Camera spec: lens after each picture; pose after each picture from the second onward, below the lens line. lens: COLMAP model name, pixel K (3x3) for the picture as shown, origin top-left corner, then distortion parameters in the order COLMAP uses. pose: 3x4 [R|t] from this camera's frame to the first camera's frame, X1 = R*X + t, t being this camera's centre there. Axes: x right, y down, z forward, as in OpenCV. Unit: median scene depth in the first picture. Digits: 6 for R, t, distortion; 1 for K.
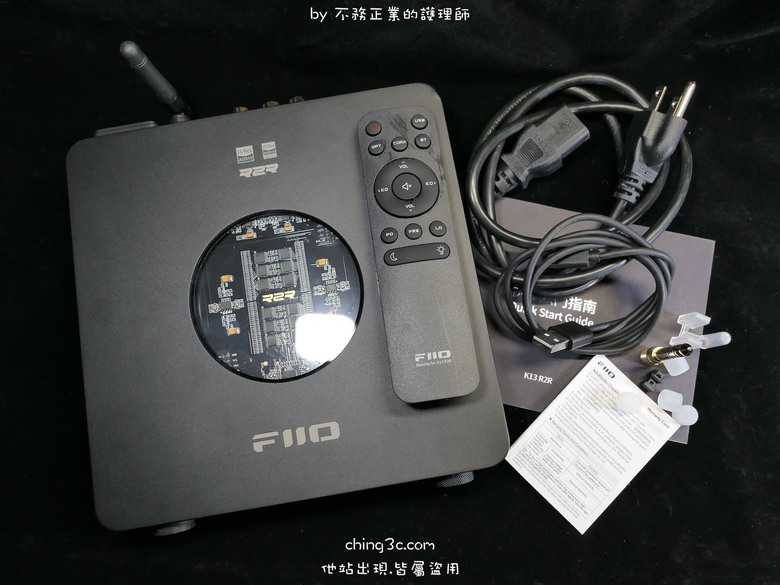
lens RADIAL K [[599.9, 0, 390.0], [0, 599.9, 292.5], [0, 0, 1]] dist [-0.036462, 0.001638]
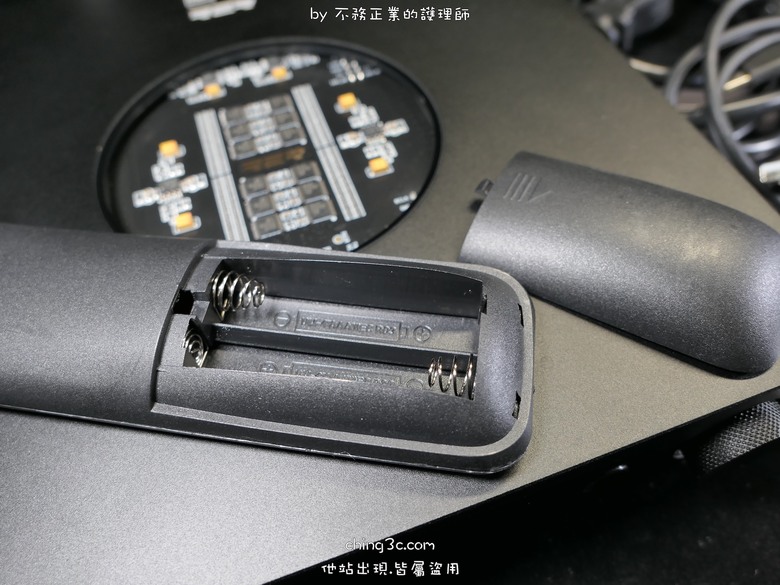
lens RADIAL K [[566.4, 0, 390.0], [0, 566.4, 292.5], [0, 0, 1]] dist [0.026471, 0.001052]
pose [[0.985027, -0.158584, 0.067626, -0.137844], [0.172340, 0.895293, -0.410790, 0.326614], [0.004600, 0.416294, 0.909218, 0.600784]]
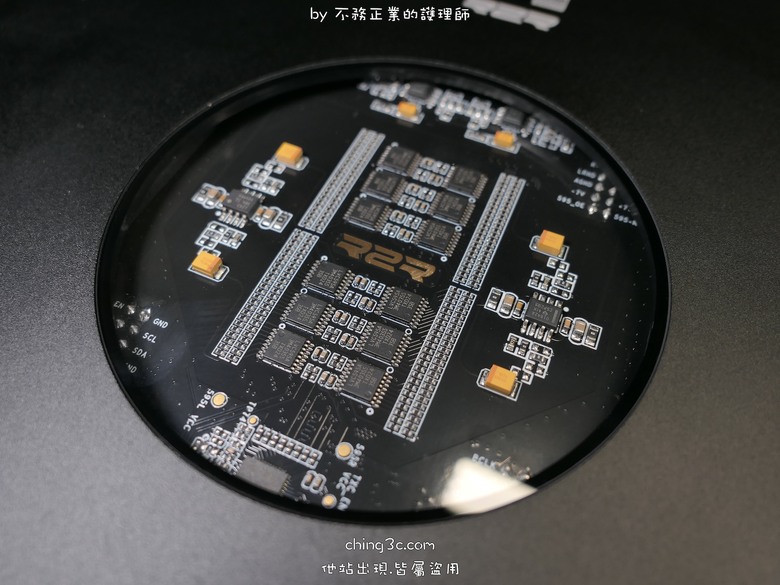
lens RADIAL K [[599.9, 0, 390.0], [0, 599.9, 292.5], [0, 0, 1]] dist [-0.036462, 0.001638]
pose [[0.835611, 0.480383, -0.266434, -0.086976], [-0.546578, 0.775510, -0.315969, 0.122192], [0.054836, 0.409654, 0.910591, 0.709339]]
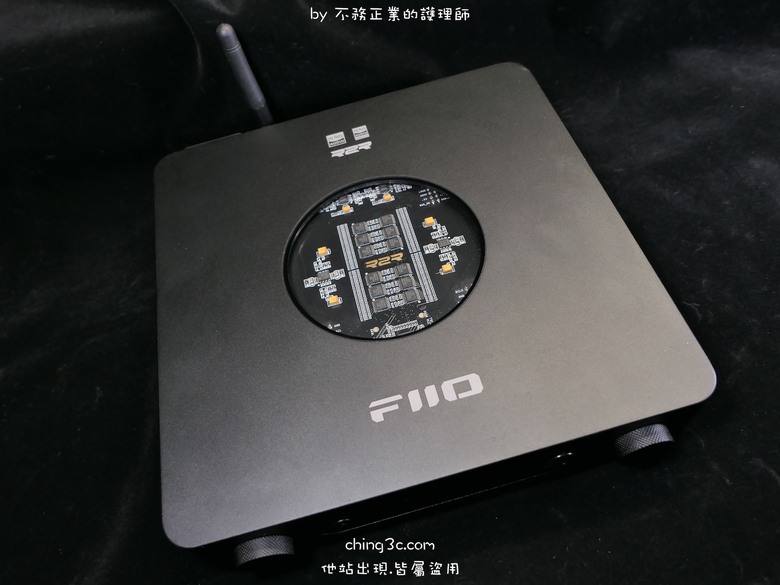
lens RADIAL K [[599.9, 0, 390.0], [0, 599.9, 292.5], [0, 0, 1]] dist [-0.036462, 0.001638]
pose [[0.990852, -0.121389, -0.058974, -0.131876], [0.087335, 0.909900, -0.405529, 0.396843], [0.102887, 0.396669, 0.912178, 0.233227]]
